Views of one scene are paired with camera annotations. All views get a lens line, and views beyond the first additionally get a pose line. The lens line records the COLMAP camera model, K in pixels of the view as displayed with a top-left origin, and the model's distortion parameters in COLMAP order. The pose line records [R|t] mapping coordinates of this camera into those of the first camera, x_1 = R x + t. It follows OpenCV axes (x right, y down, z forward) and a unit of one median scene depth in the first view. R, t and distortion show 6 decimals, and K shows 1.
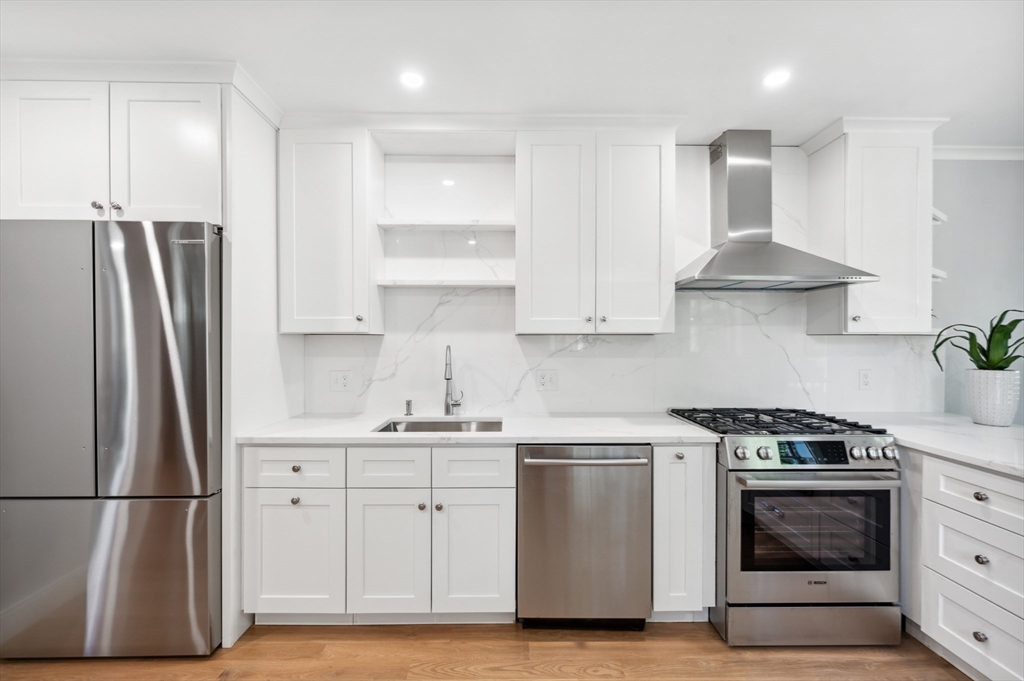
lens RADIAL K [[414.7, 0, 510.6], [0, 414.7, 341.9], [0, 0, 1]] dist [-0.003574, 0.000993]
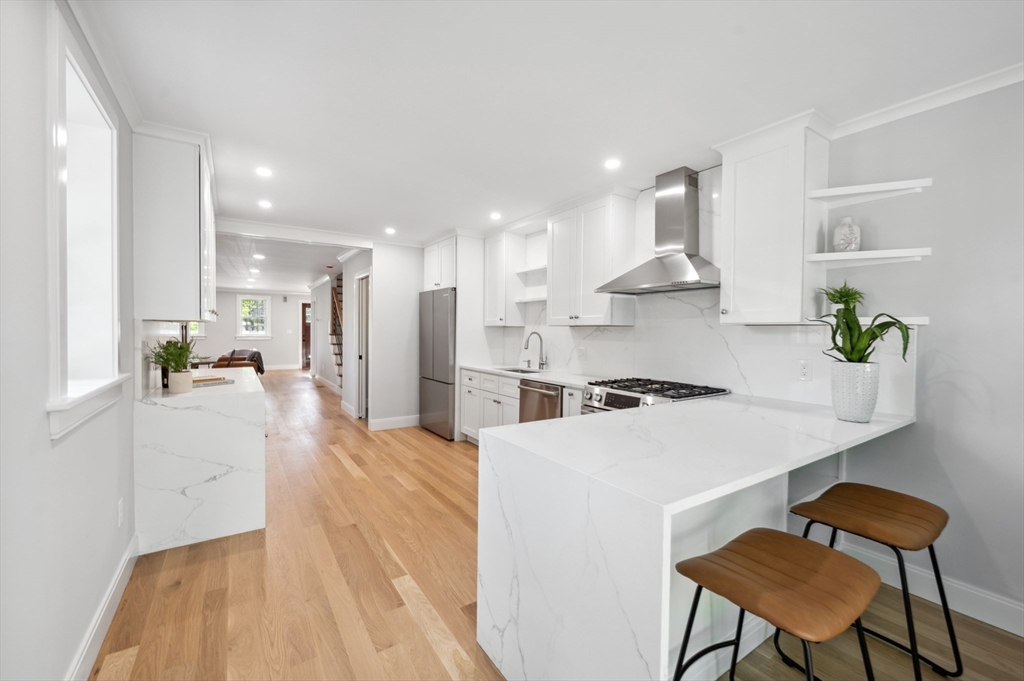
lens RADIAL K [[414.7, 0, 511.7], [0, 414.7, 337.5], [0, 0, 1]] dist [-0.003574, 0.000993]
pose [[0.546580, 0.018305, -0.837207, 1.724819], [-0.010385, 0.999832, 0.015080, 0.006852], [0.837343, 0.000452, 0.546678, -0.182177]]
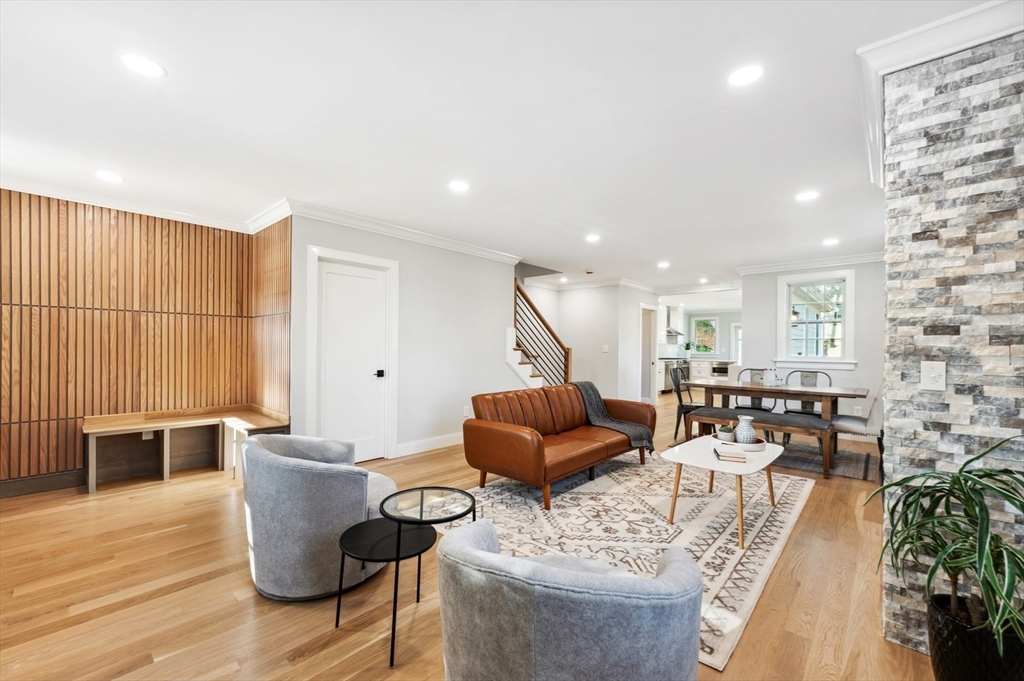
lens RADIAL K [[414.7, 0, 509.5], [0, 414.7, 345.6], [0, 0, 1]] dist [-0.003574, 0.000993]
pose [[0.680492, 0.008138, 0.732710, -5.891611], [-0.008944, 0.999956, -0.002799, 0.051524], [-0.732701, -0.004649, 0.680535, -1.431275]]
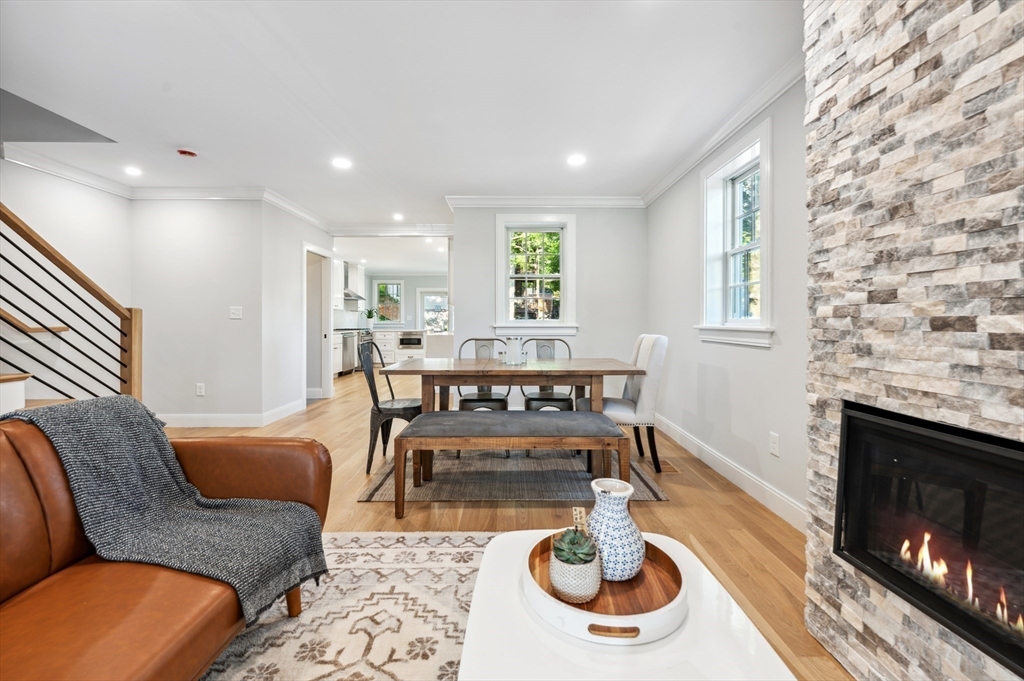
lens RADIAL K [[414.7, 0, 518.7], [0, 414.7, 321.8], [0, 0, 1]] dist [-0.003574, 0.000993]
pose [[-0.017206, -0.003626, 0.999845, -4.524096], [0.001273, 0.999993, 0.003648, 0.107191], [-0.999851, 0.001336, -0.017201, -0.843553]]
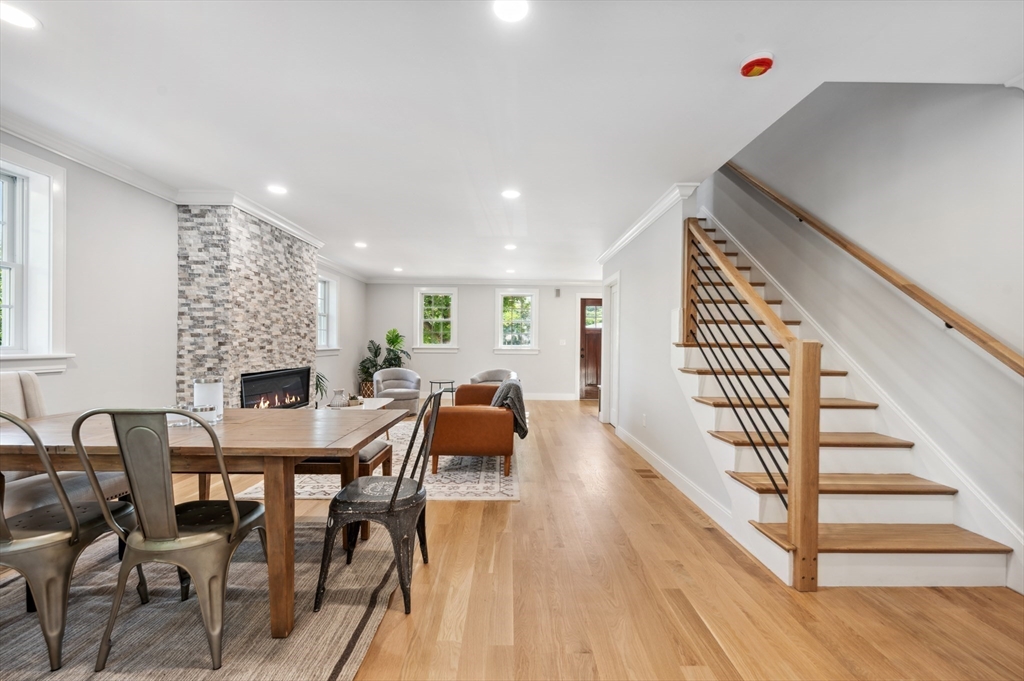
lens RADIAL K [[414.7, 0, 514.5], [0, 414.7, 347.1], [0, 0, 1]] dist [-0.003574, 0.000993]
pose [[0.003747, 0.008416, -0.999958, -1.717808], [-0.013319, 0.999876, 0.008366, 0.072255], [0.999904, 0.013287, 0.003859, -0.041518]]
